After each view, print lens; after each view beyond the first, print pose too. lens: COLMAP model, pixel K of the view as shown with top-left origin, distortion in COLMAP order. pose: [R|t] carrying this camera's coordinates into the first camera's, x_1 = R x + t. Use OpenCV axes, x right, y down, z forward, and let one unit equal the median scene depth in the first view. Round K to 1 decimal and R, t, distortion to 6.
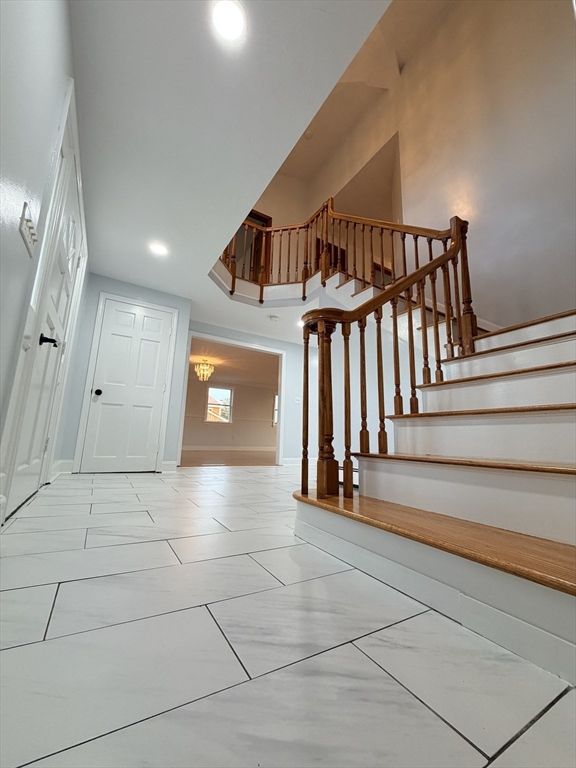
lens RADIAL K [[307.7, 0, 287.3], [0, 307.7, 382.3], [0, 0, 1]] dist [0.001741, 0.000214]
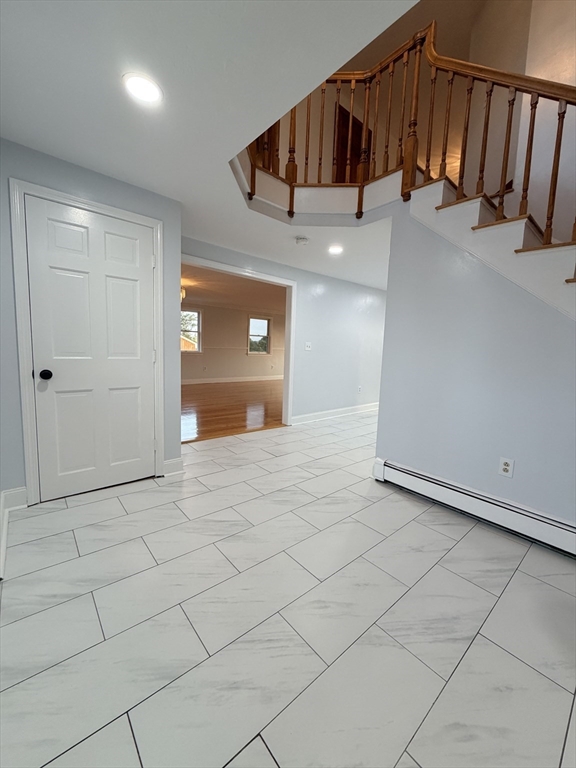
lens RADIAL K [[307.7, 0, 288.6], [0, 307.7, 383.0], [0, 0, 1]] dist [0.001741, 0.000214]
pose [[0.985347, -0.012347, 0.170115, -0.211470], [-0.039391, 0.953940, 0.297402, -0.121042], [-0.165951, -0.299745, 0.939475, 0.300367]]
